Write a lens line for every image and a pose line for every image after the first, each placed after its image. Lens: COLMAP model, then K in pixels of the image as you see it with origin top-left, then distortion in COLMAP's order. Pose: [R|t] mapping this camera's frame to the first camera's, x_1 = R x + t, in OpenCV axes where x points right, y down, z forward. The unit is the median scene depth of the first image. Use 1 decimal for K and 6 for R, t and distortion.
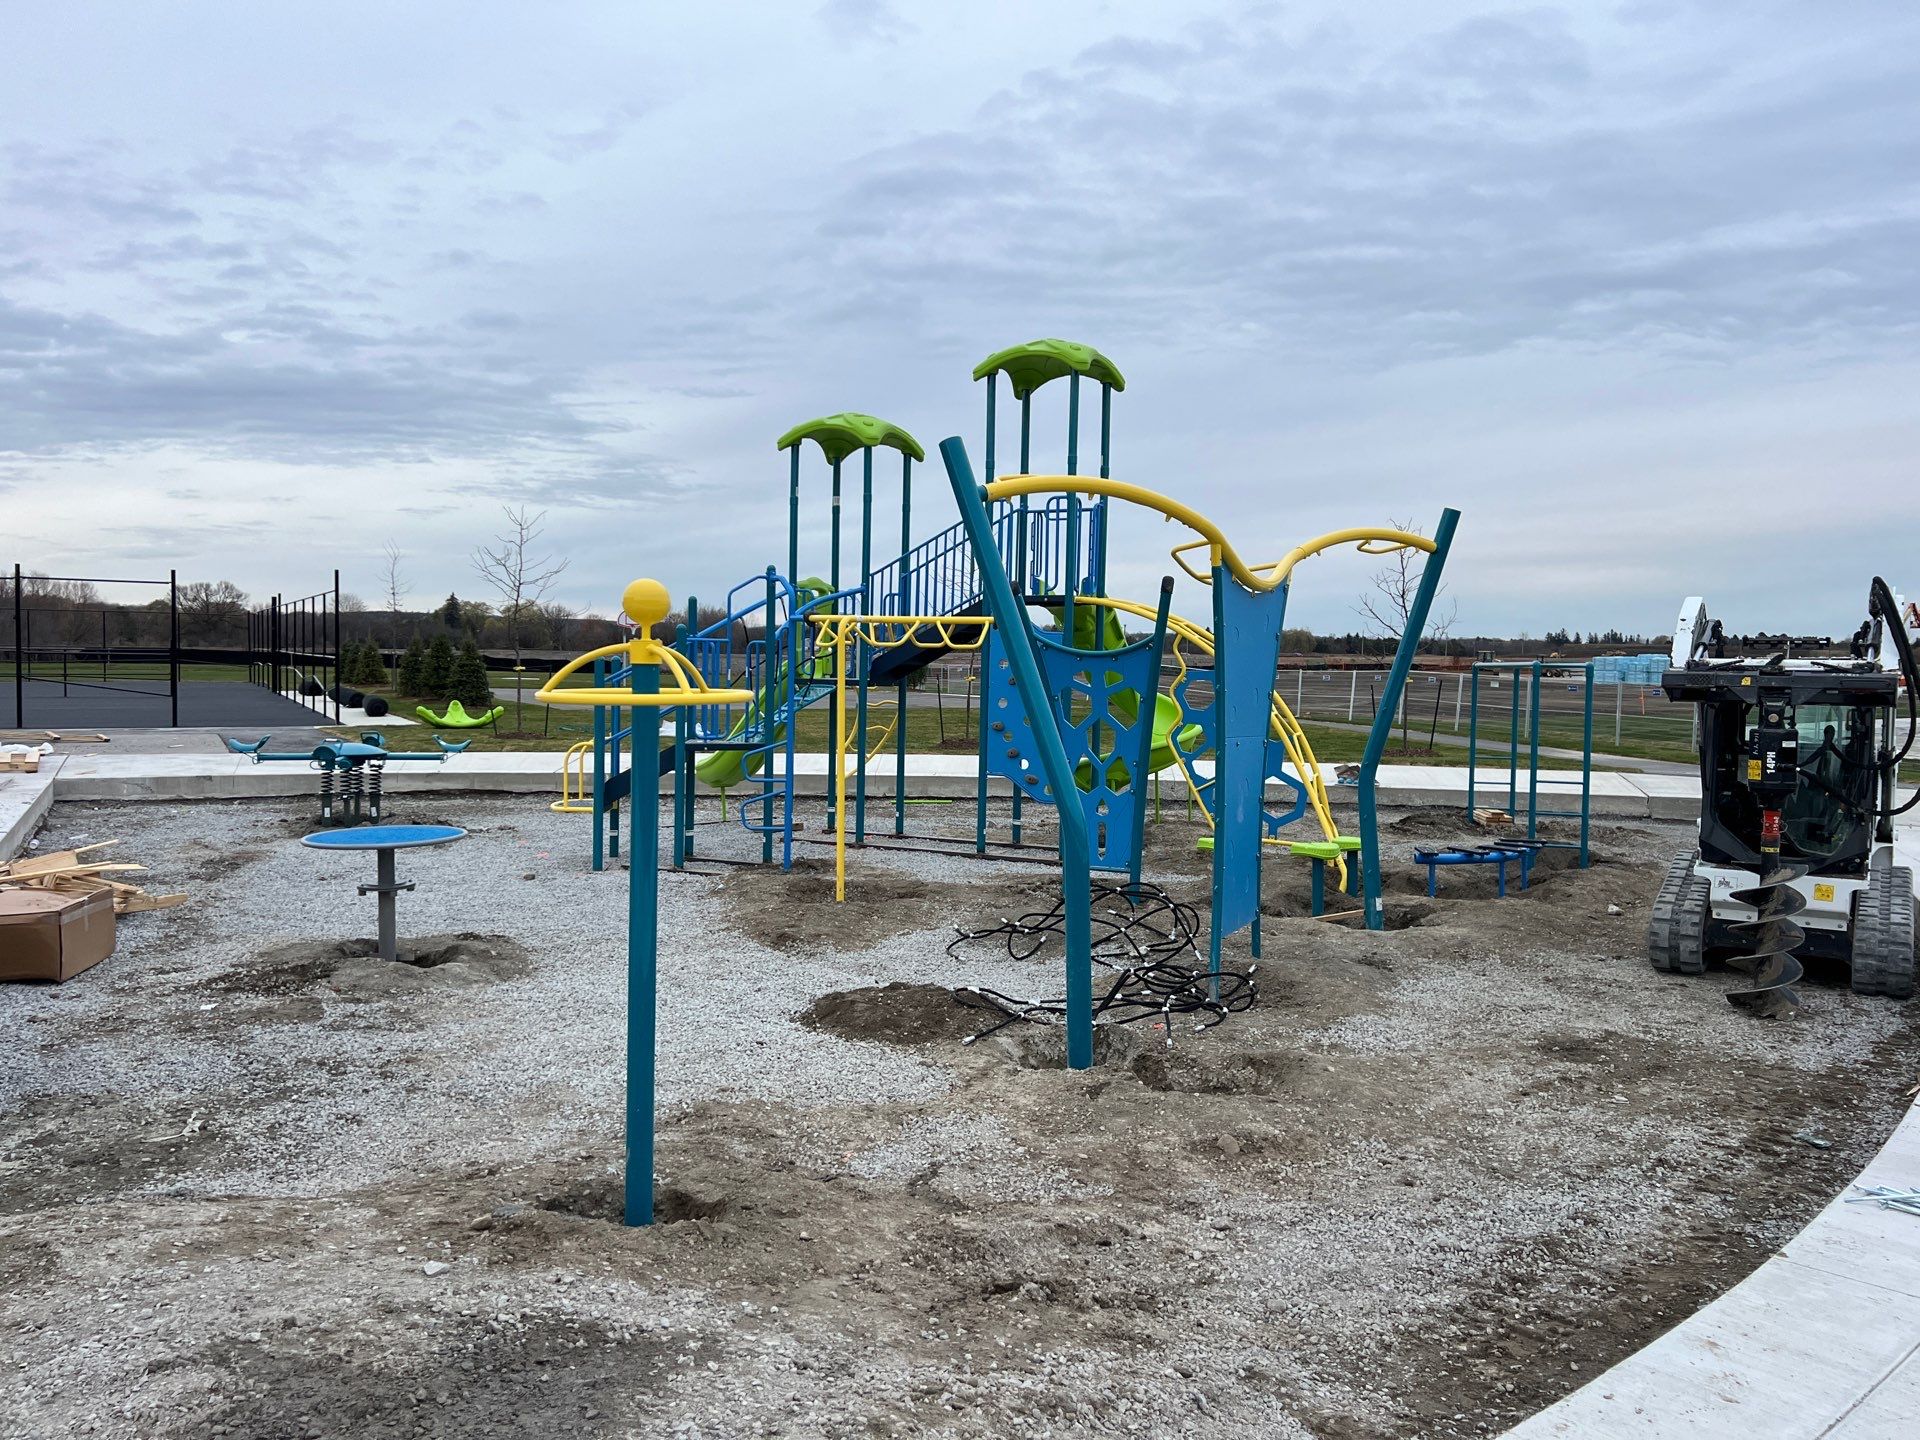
lens RADIAL K [[1363.2, 0, 960.6], [0, 1363.2, 723.0], [0, 0, 1]] dist [0.009682, -0.000801]
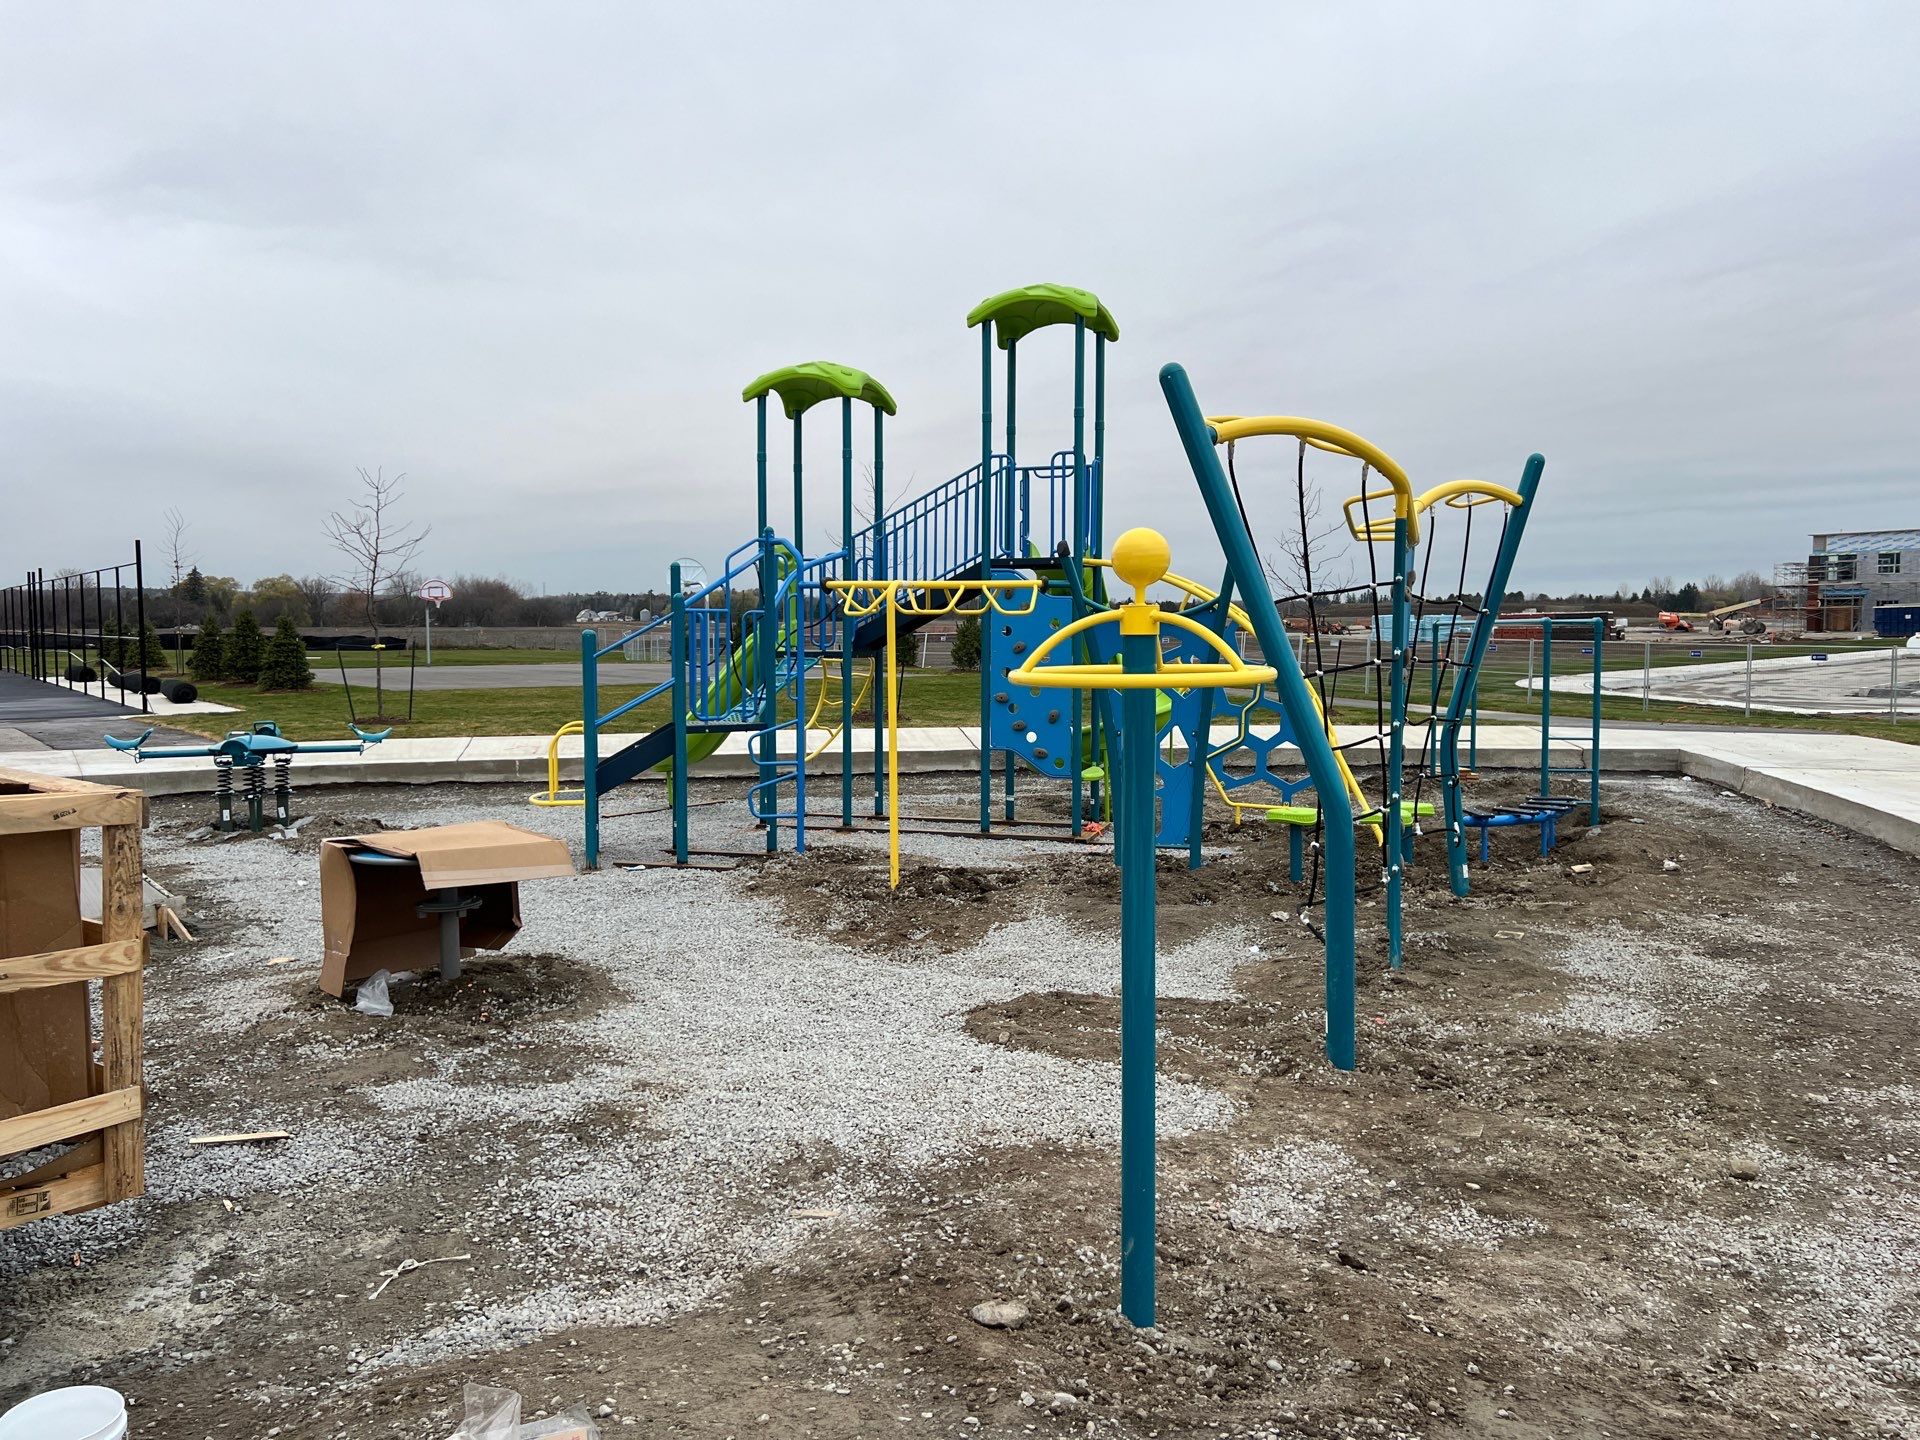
lens RADIAL K [[1363.2, 0, 960.6], [0, 1363.2, 723.0], [0, 0, 1]] dist [0.009682, -0.000801]
pose [[0.988211, -0.027852, 0.150542, -0.135193], [0.024382, 0.999394, 0.024850, -0.003792], [-0.151143, -0.020887, 0.988291, 0.070177]]
